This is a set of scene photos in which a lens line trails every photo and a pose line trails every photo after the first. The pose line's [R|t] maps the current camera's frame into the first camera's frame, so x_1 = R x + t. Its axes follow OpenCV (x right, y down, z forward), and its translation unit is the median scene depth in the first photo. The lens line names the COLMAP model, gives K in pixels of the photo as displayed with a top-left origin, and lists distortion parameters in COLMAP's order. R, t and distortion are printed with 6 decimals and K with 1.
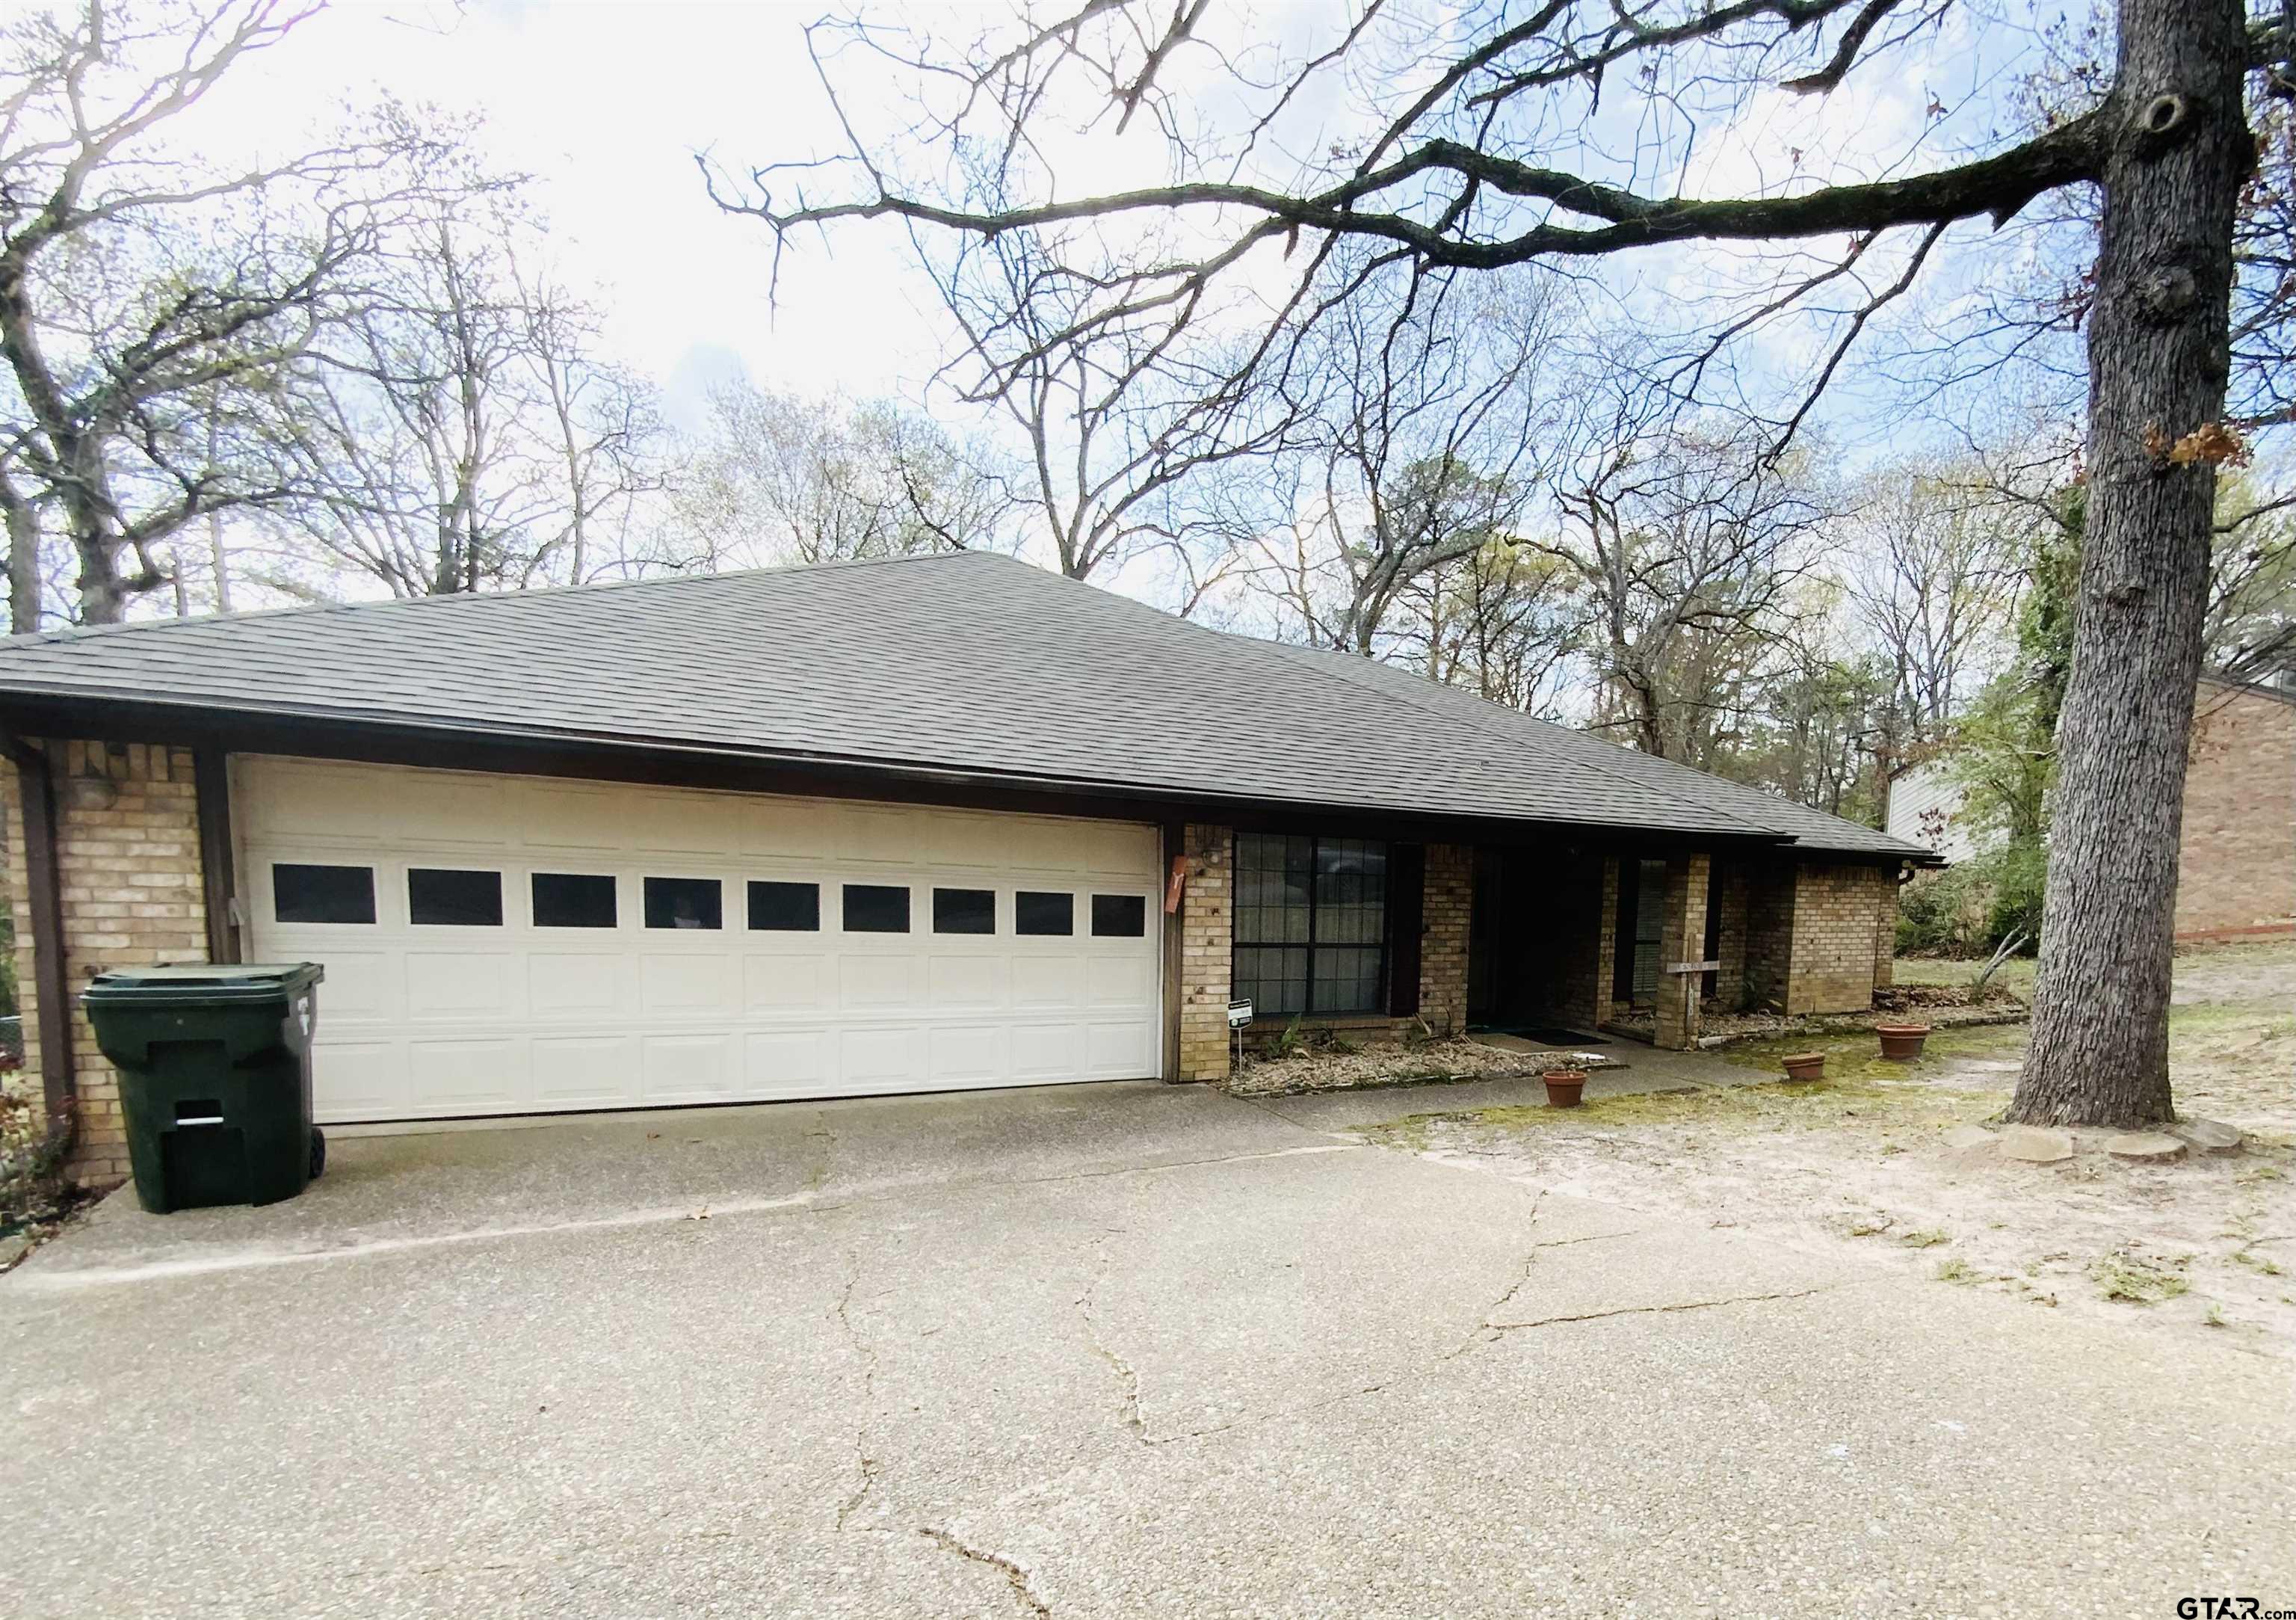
lens RADIAL K [[1934.3, 0, 1149.6], [0, 1934.3, 812.9], [0, 0, 1]] dist [-0.011809, 0.002542]
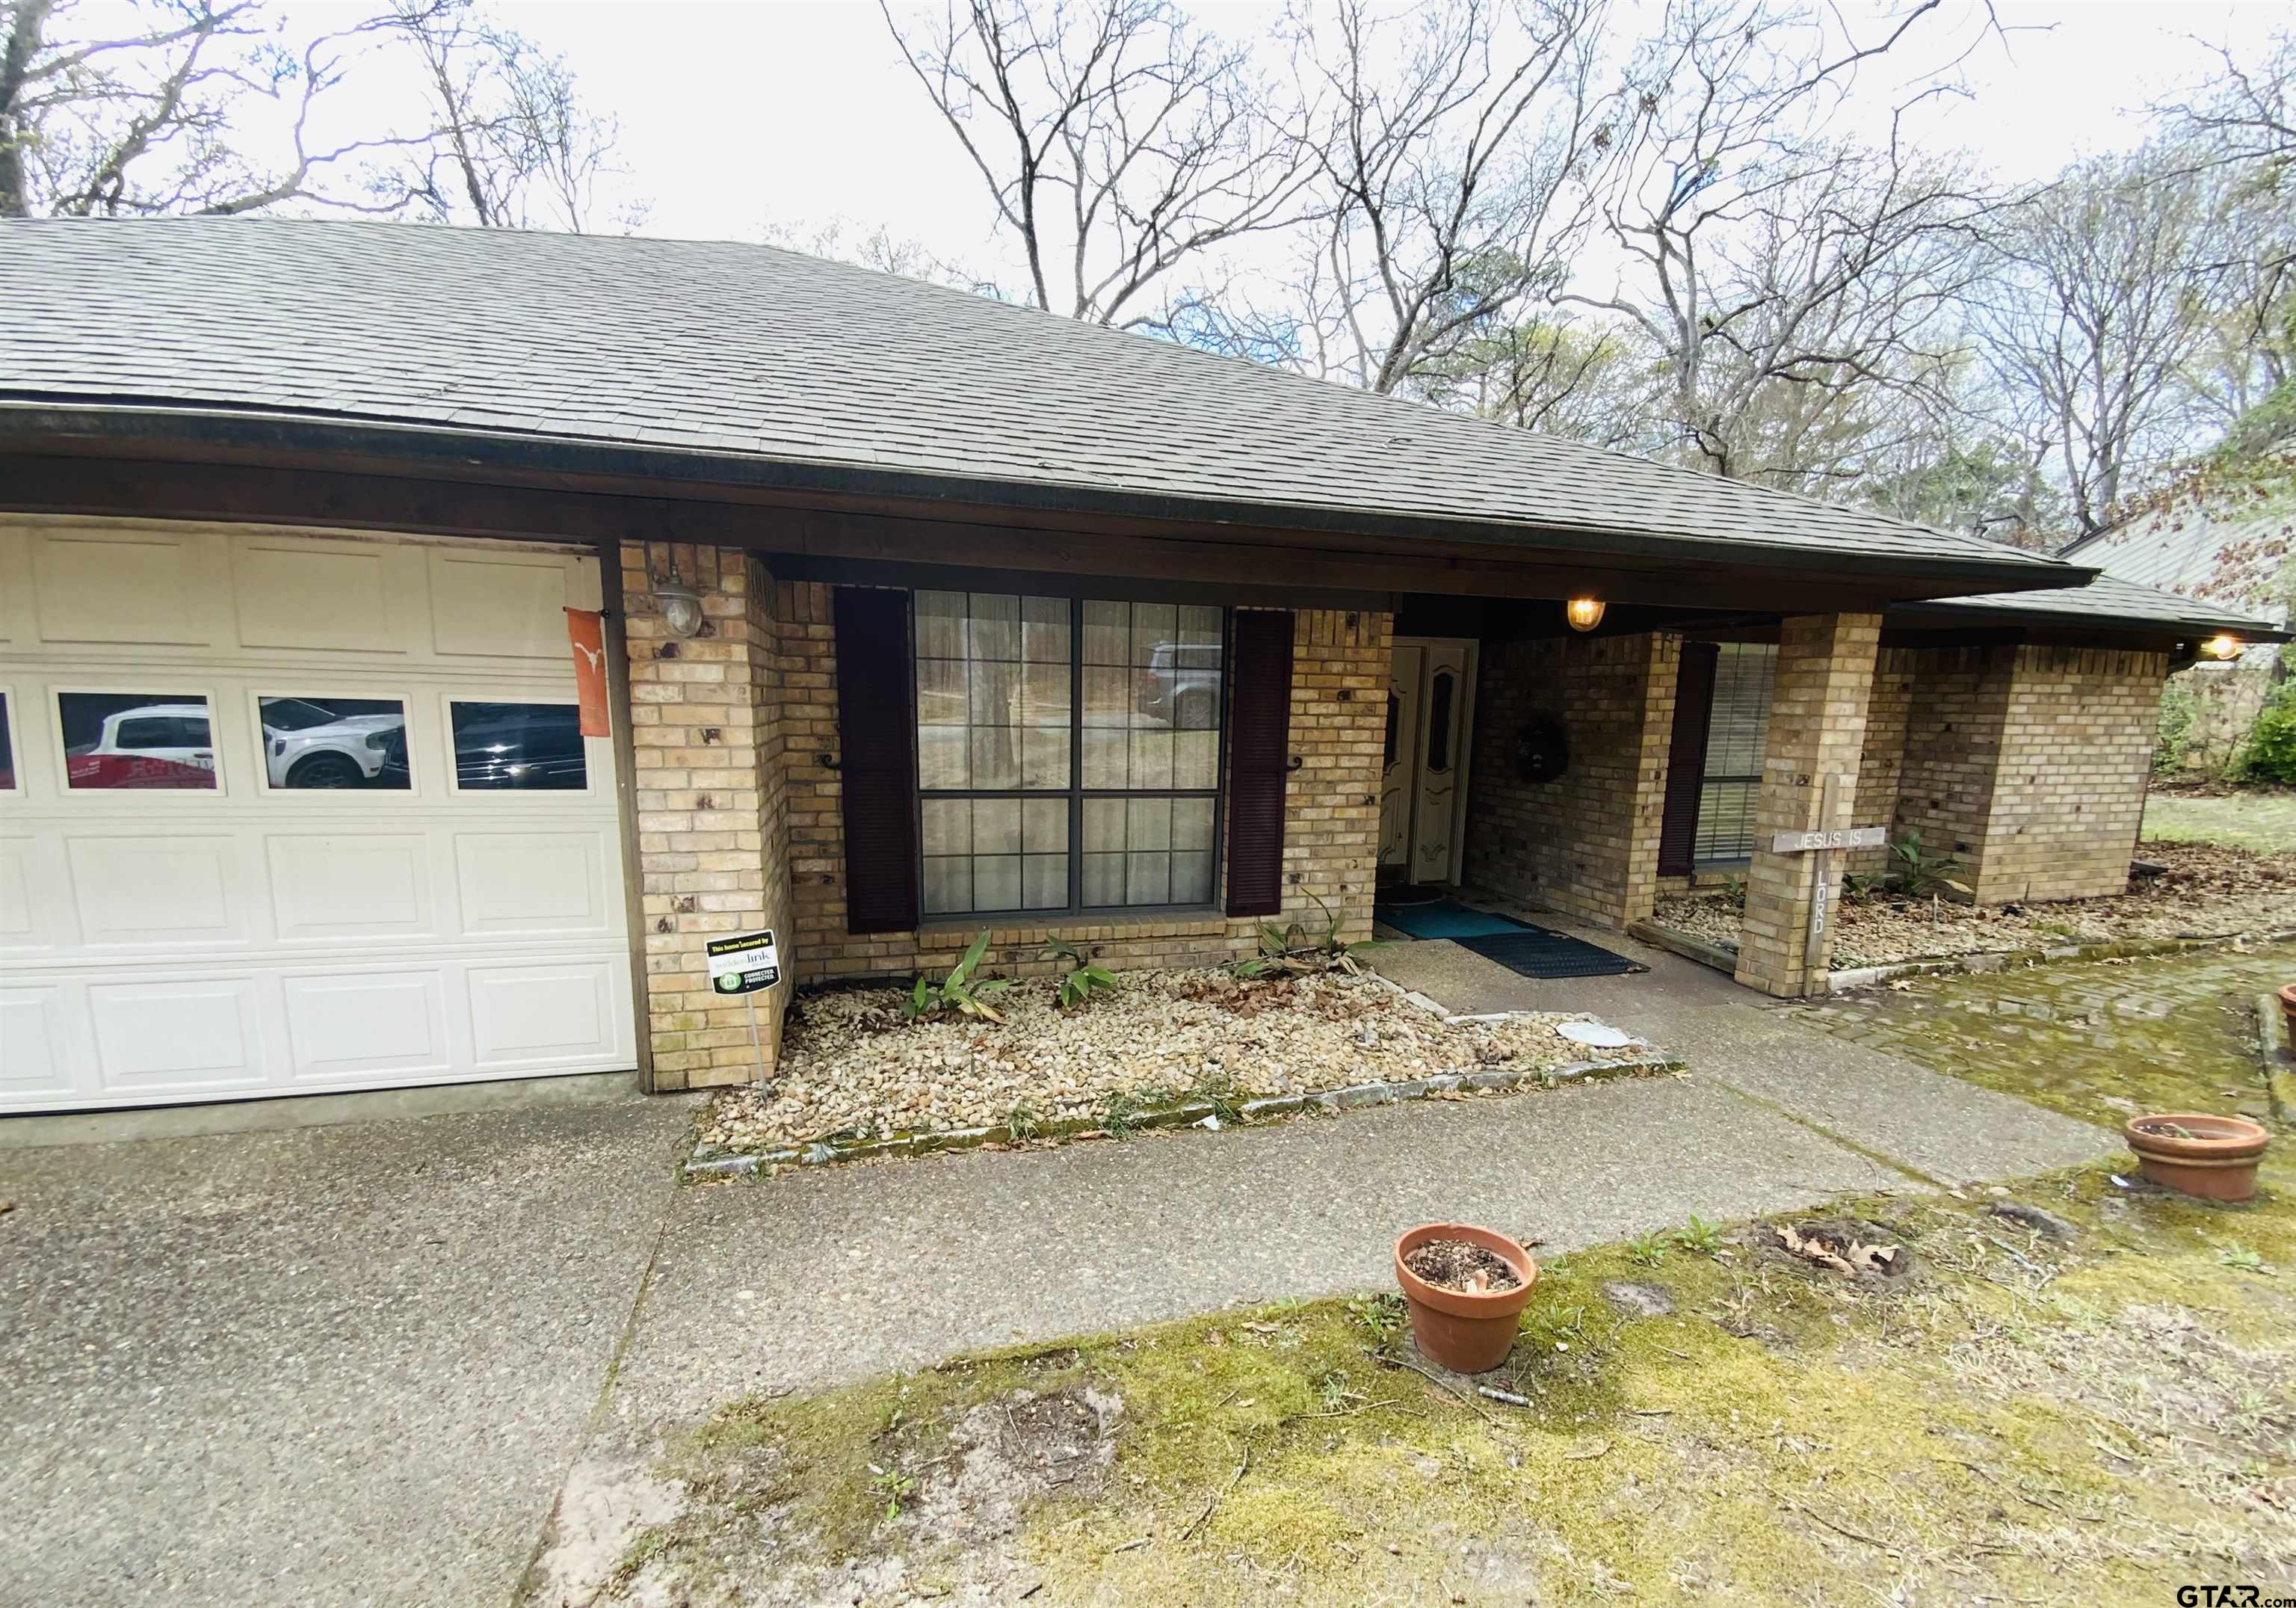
lens RADIAL K [[979.8, 0, 1149.4], [0, 979.8, 803.1], [0, 0, 1]] dist [-0.017374, -0.000485]
pose [[0.967929, 0.013819, -0.250845, 0.172230], [0.018086, 0.992062, 0.124442, 0.035242], [0.250573, -0.124988, 0.959995, 0.711465]]
